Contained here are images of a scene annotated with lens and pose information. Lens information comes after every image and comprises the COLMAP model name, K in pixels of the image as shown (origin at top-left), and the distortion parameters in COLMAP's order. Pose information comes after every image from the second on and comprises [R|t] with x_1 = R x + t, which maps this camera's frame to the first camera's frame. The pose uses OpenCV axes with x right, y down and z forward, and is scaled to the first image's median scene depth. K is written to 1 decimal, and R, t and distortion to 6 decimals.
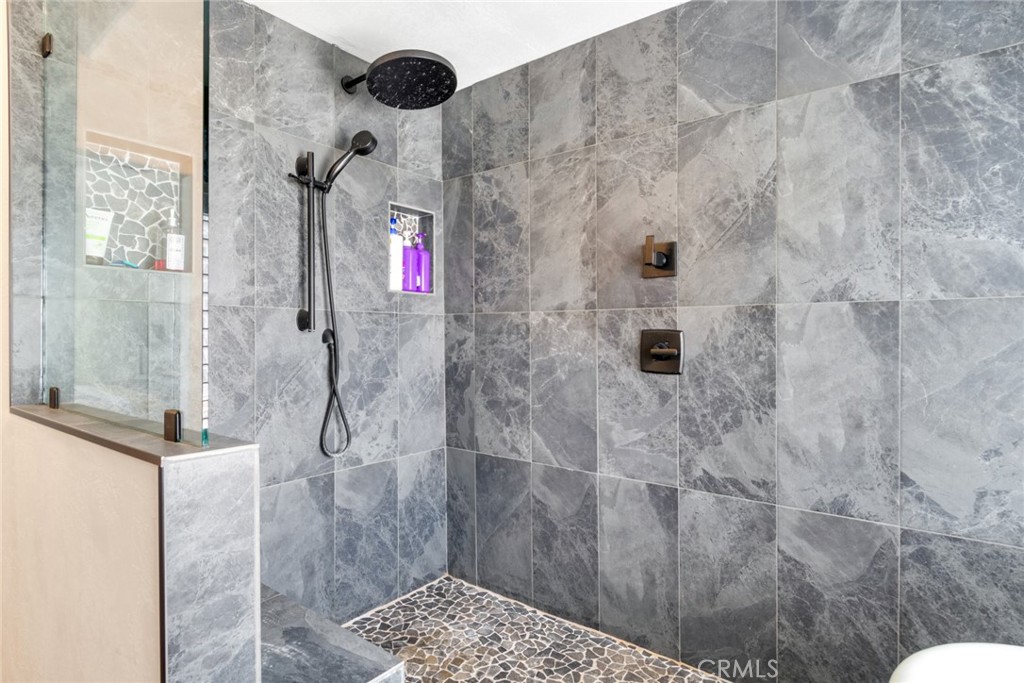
lens RADIAL K [[541.7, 0, 512.0], [0, 541.7, 341.5], [0, 0, 1]] dist [-0.003422, -0.000524]
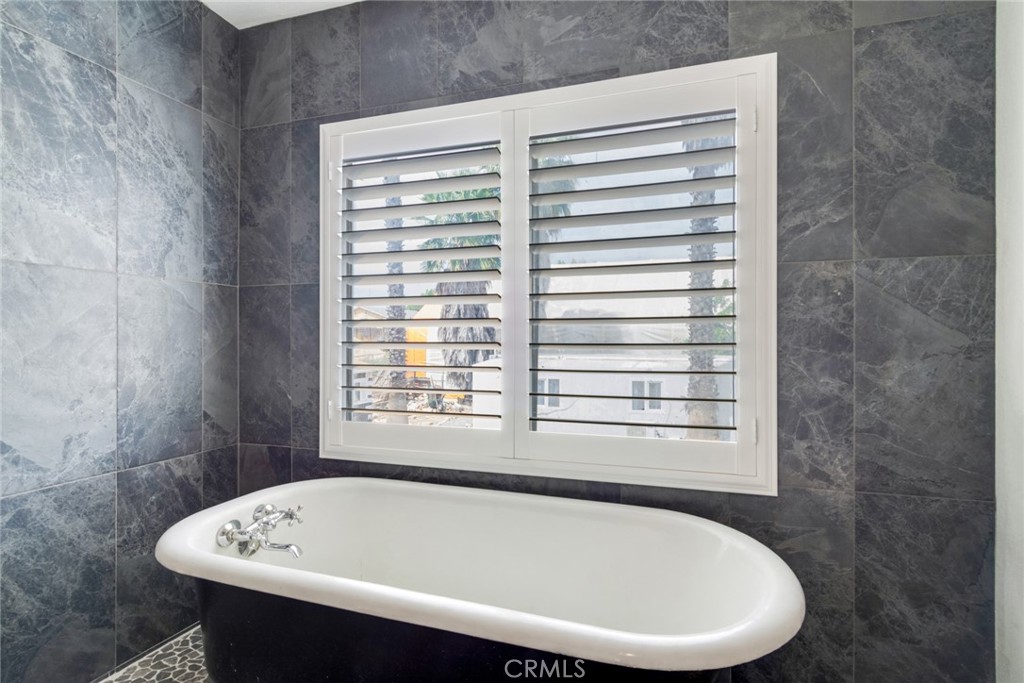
lens RADIAL K [[541.7, 0, 512.0], [0, 541.7, 341.5], [0, 0, 1]] dist [-0.003422, -0.000524]
pose [[-0.311085, -0.007316, 0.950354, -0.486263], [0.008866, 0.999905, 0.010600, 0.069719], [-0.950341, 0.011723, -0.310990, 0.459095]]
